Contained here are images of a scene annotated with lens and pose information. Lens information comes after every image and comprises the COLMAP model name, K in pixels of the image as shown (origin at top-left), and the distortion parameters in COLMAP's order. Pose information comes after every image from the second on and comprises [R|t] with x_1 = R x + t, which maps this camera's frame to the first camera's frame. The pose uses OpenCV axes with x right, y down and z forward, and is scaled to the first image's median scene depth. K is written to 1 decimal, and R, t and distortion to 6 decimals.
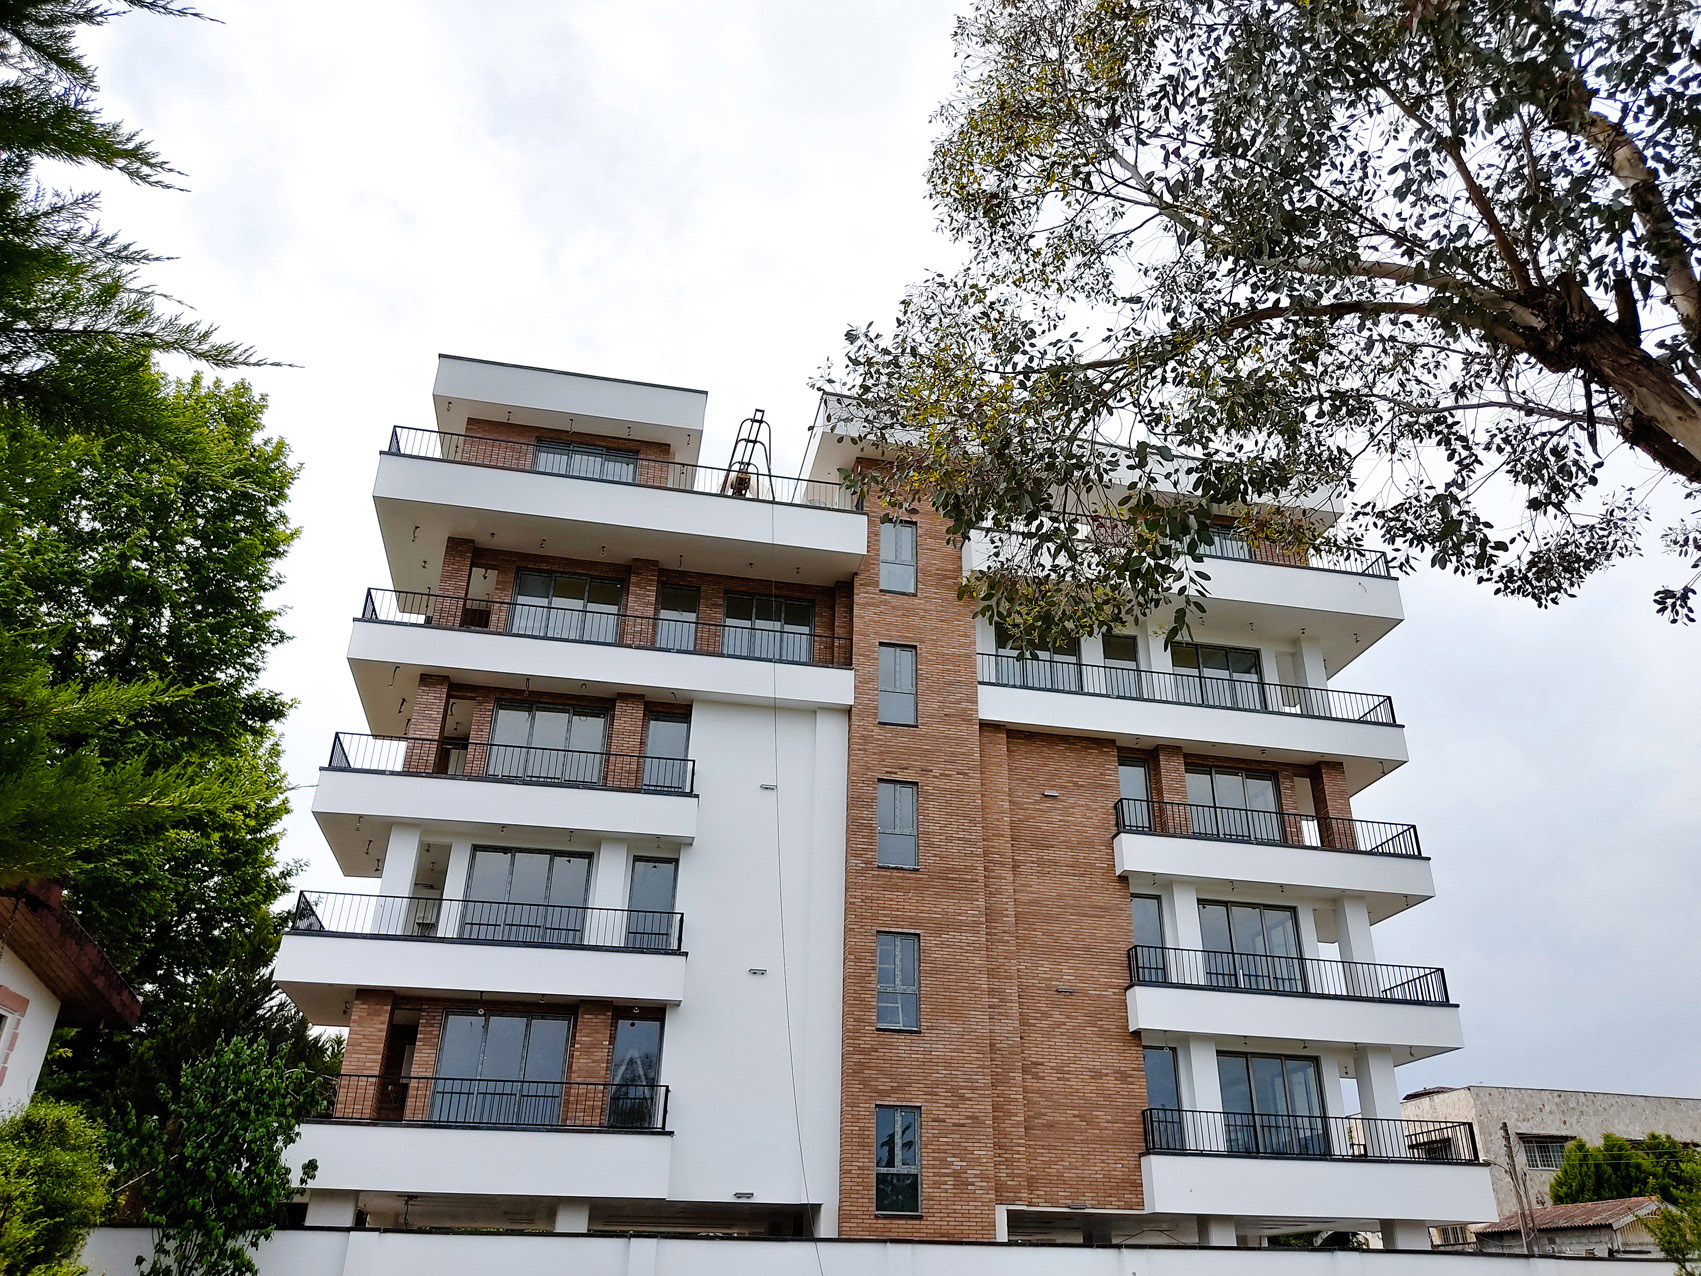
lens RADIAL K [[1275.3, 0, 850.5], [0, 1275.3, 638.0], [0, 0, 1]] dist [0.081096, -0.080187]
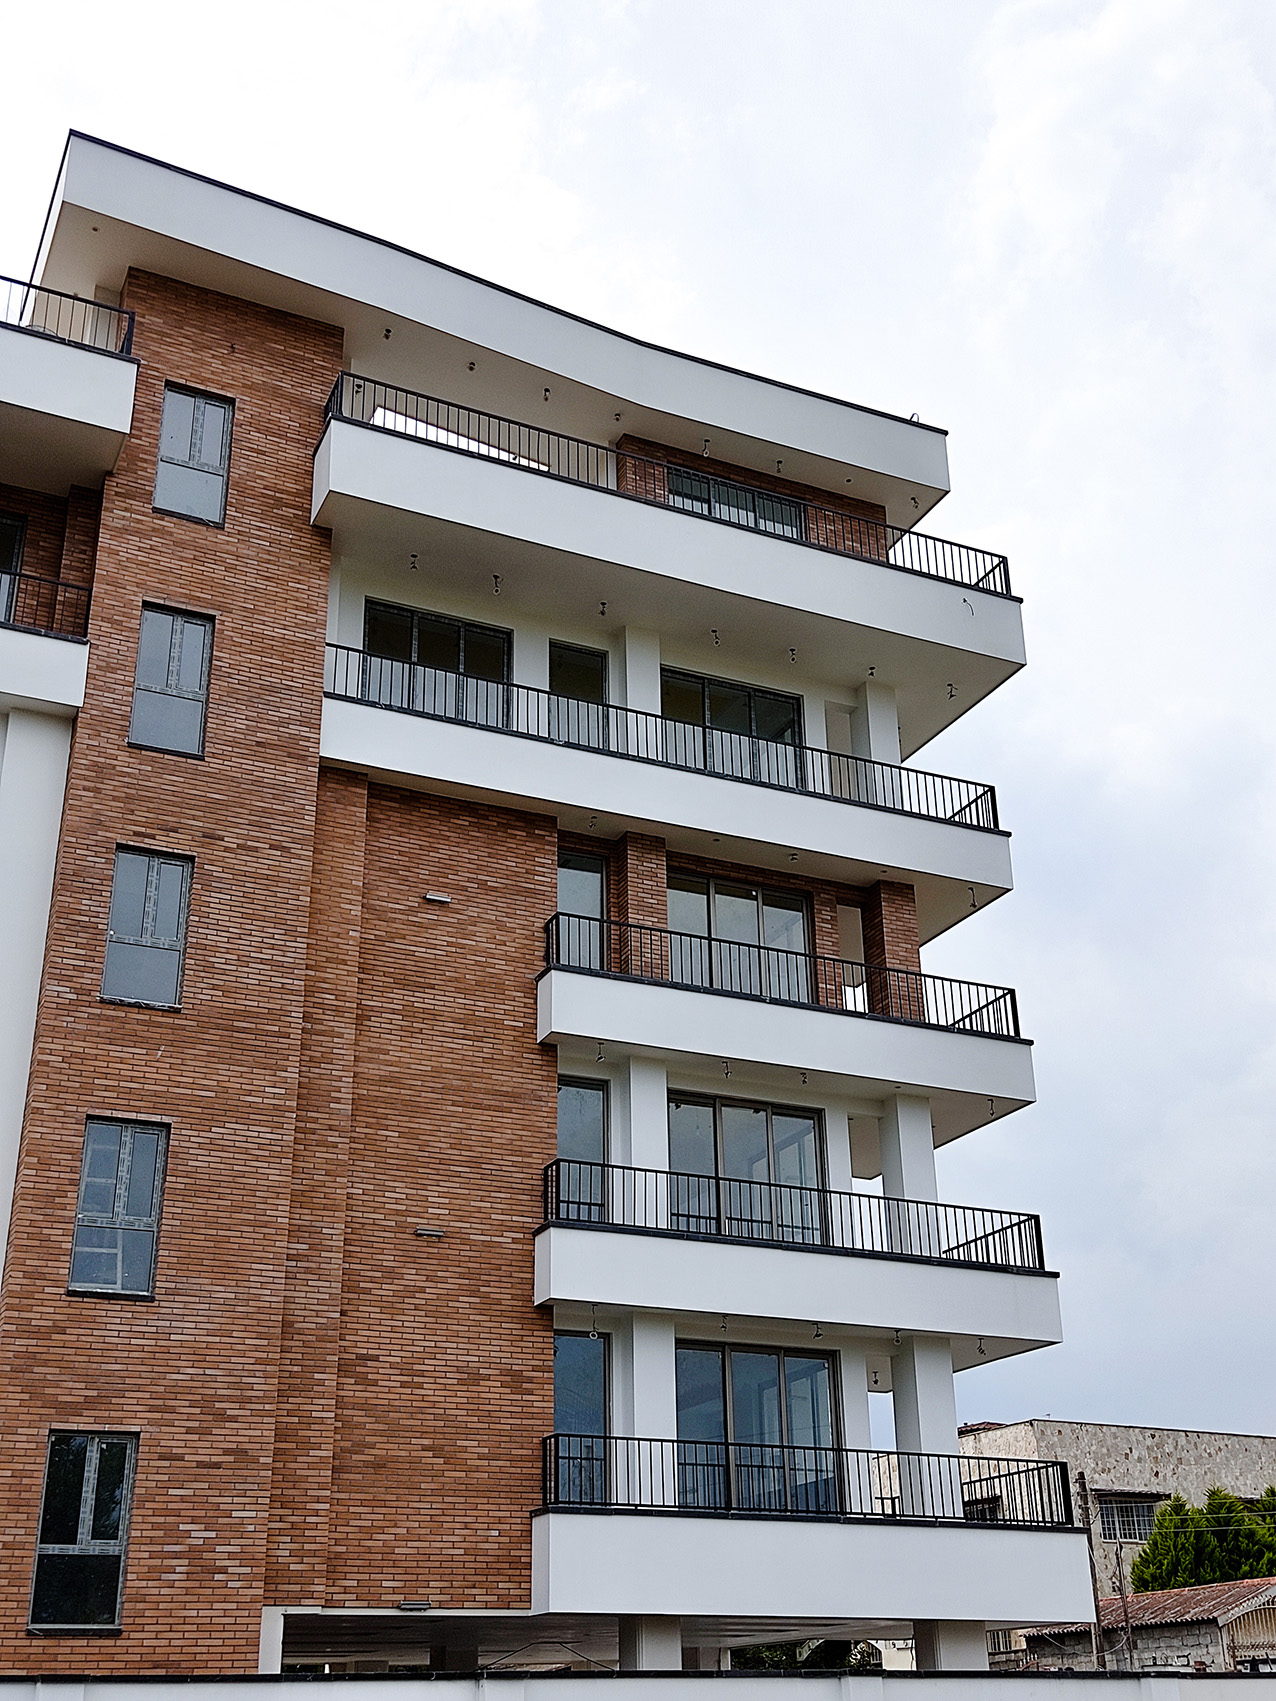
lens RADIAL K [[1938.1, 0, 638.0], [0, 1938.1, 850.5], [0, 0, 1]] dist [0.120071, -0.210055]
pose [[0.971026, 0.070092, 0.228465, 0.044512], [-0.079771, 0.996254, 0.033397, 0.064949], [-0.225268, -0.050655, 0.972979, 0.139215]]
